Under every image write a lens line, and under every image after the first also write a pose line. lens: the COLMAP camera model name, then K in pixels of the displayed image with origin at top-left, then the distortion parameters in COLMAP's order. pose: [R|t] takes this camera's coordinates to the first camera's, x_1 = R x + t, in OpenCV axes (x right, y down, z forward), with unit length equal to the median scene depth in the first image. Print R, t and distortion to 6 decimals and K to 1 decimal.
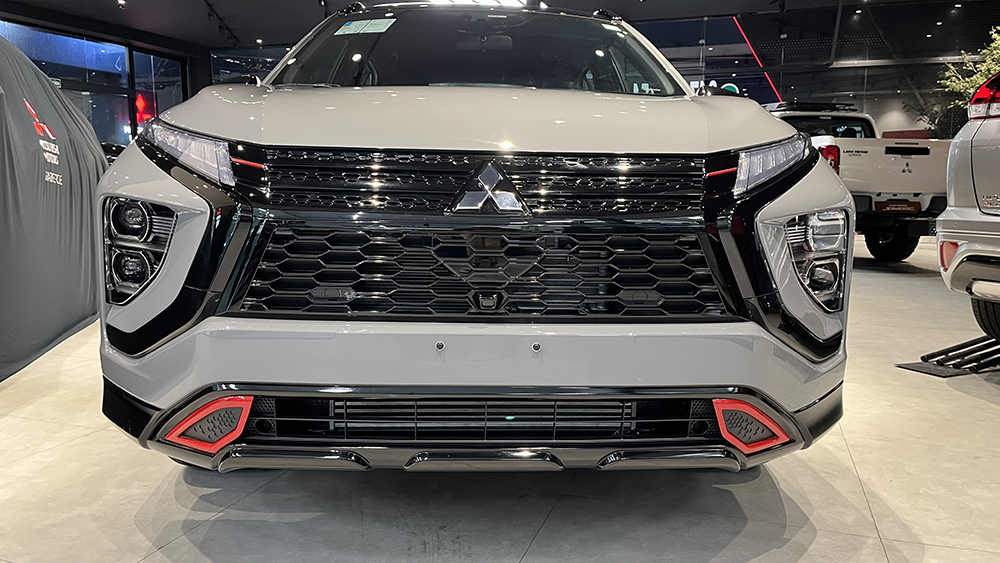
lens RADIAL K [[774.3, 0, 504.5], [0, 774.3, 283.0], [0, 0, 1]] dist [0.058859, -0.085722]
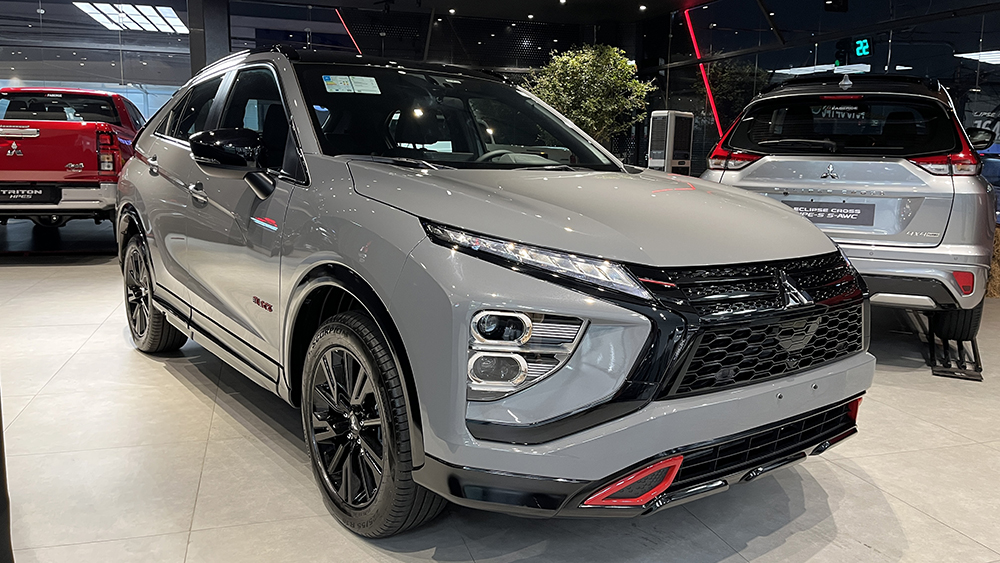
lens RADIAL K [[774.3, 0, 513.8], [0, 774.3, 275.8], [0, 0, 1]] dist [0.058859, -0.085722]
pose [[0.808330, -0.077801, 0.583567, -0.949232], [0.056239, 0.996901, 0.055007, -0.183843], [-0.586038, -0.011645, 0.810200, 0.057229]]
